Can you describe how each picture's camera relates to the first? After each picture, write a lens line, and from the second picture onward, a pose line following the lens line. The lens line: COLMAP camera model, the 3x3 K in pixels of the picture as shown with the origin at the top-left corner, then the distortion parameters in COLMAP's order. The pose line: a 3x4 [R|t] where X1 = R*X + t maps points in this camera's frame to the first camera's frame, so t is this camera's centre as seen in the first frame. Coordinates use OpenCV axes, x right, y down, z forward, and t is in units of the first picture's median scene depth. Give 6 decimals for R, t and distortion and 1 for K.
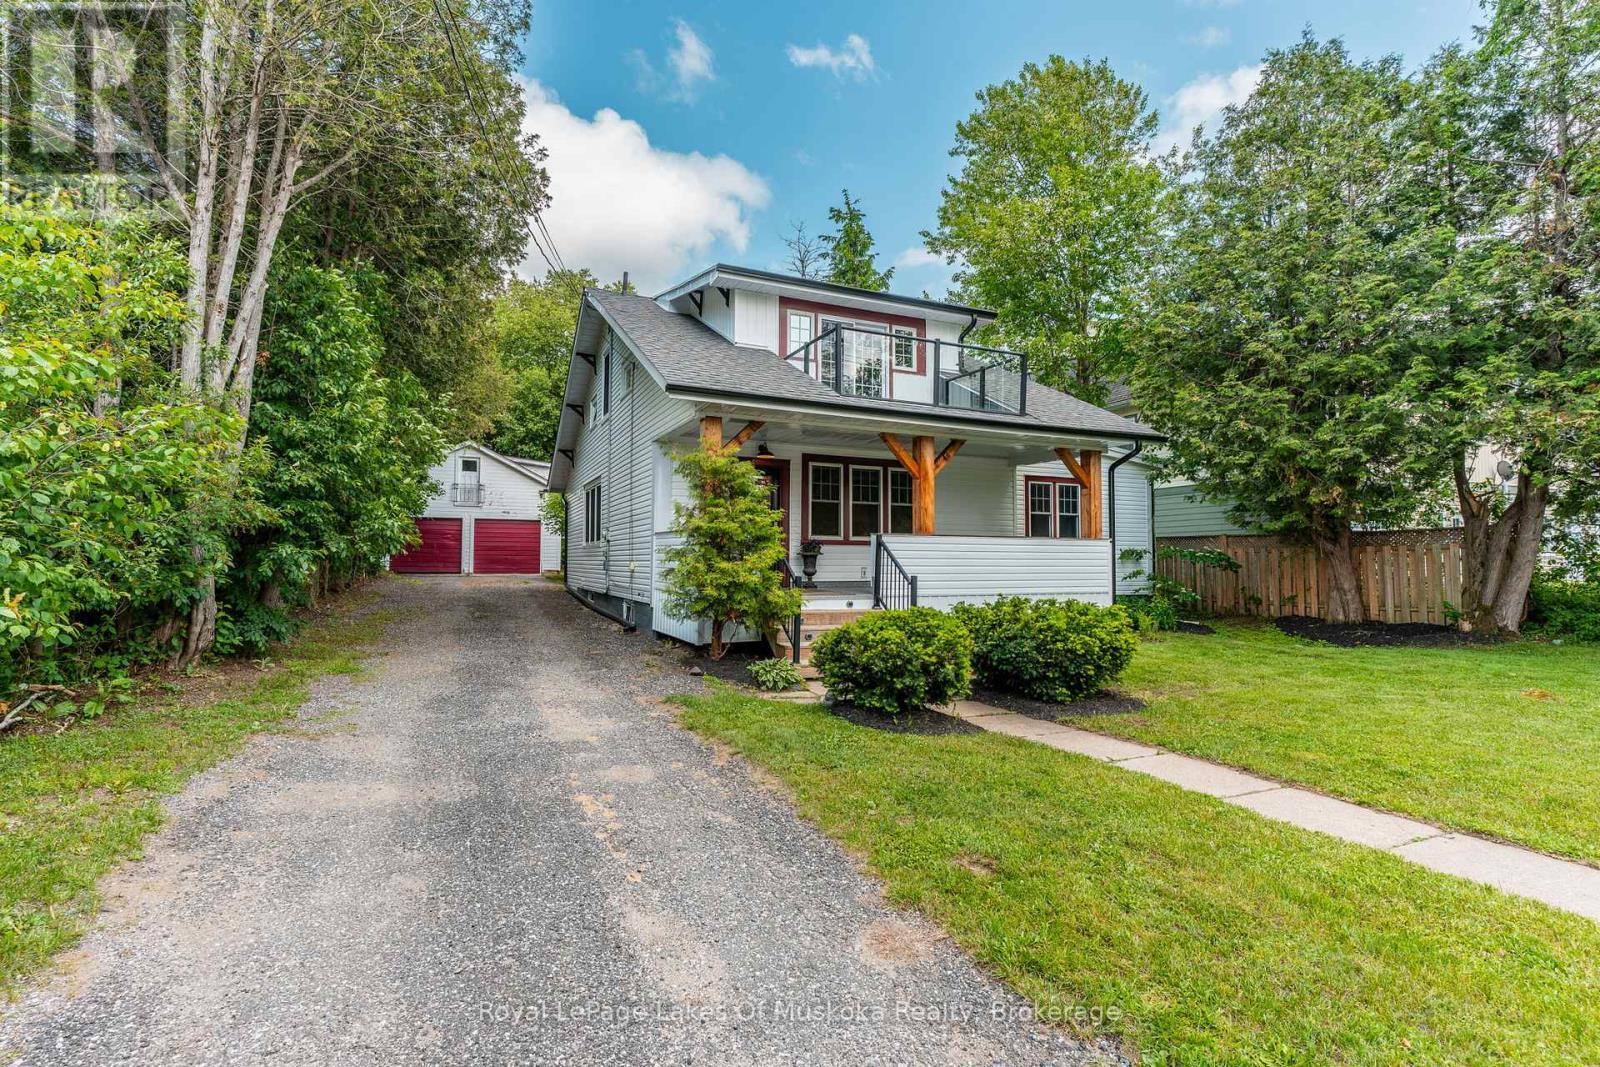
lens RADIAL K [[775.5, 0, 794.3], [0, 775.5, 518.4], [0, 0, 1]] dist [0.001450, 0.000219]
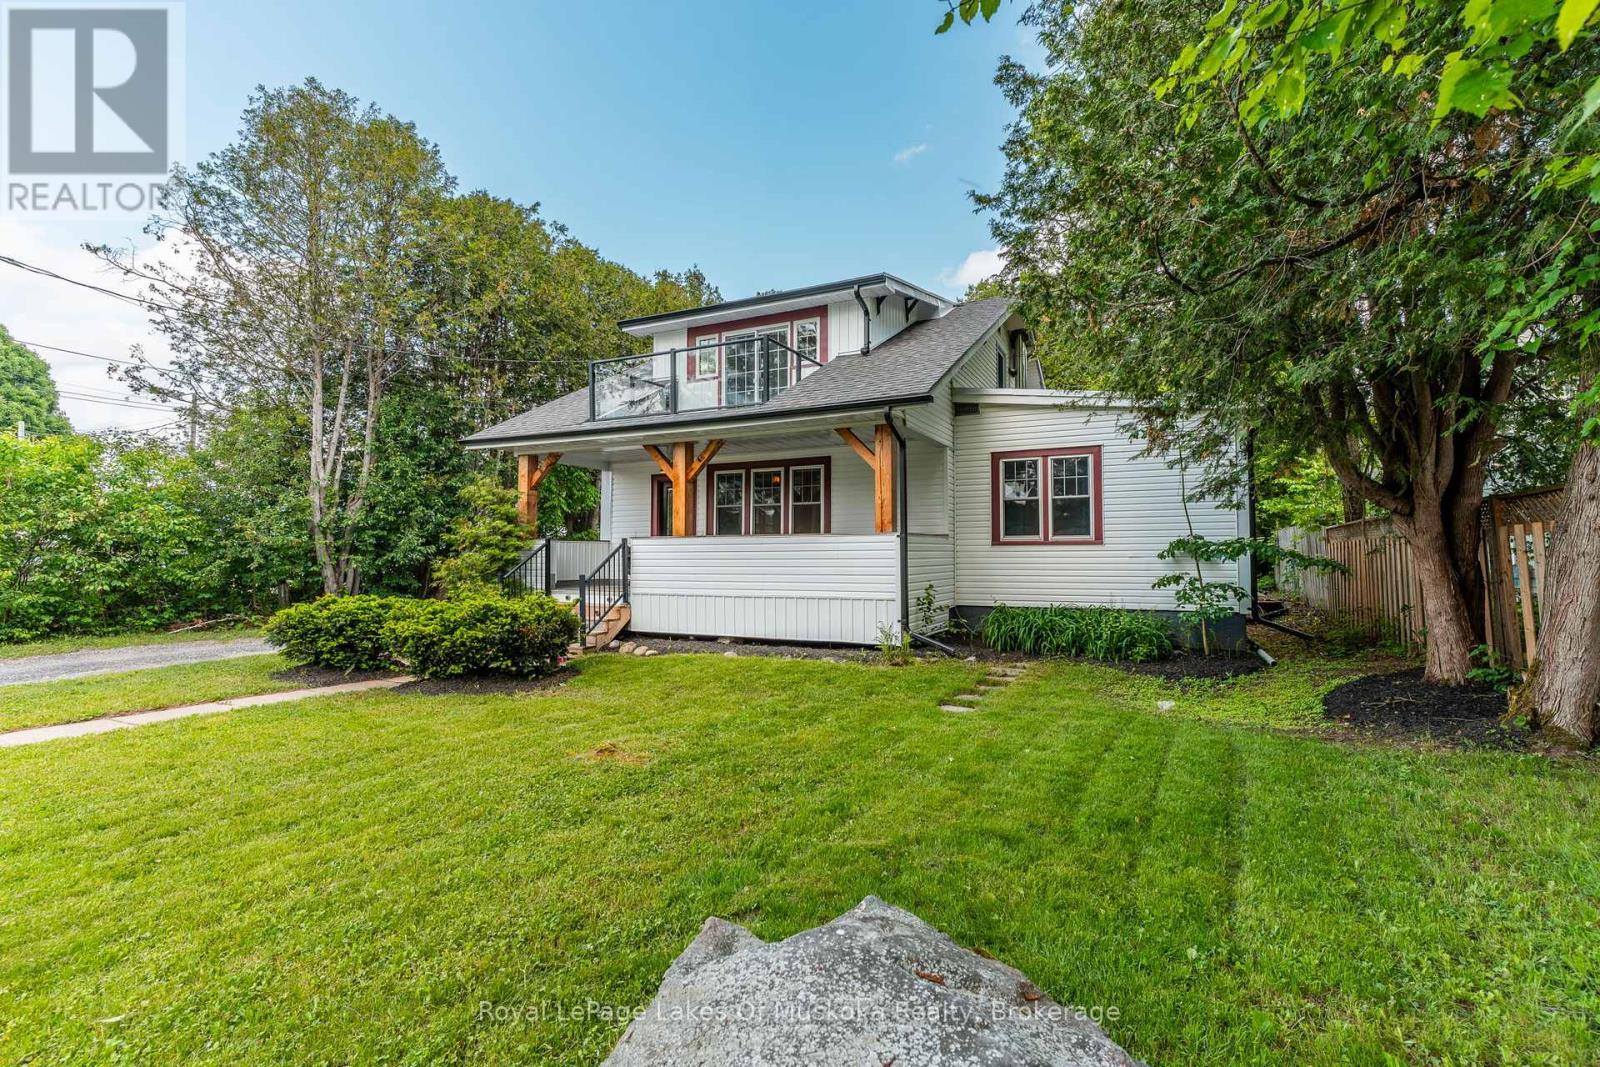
lens RADIAL K [[775.5, 0, 794.3], [0, 775.5, 518.4], [0, 0, 1]] dist [0.001450, 0.000219]
pose [[0.603581, -0.050022, -0.795731, 0.927926], [0.045014, 0.998576, -0.028629, 0.028939], [0.796030, -0.018539, 0.604973, 0.416115]]
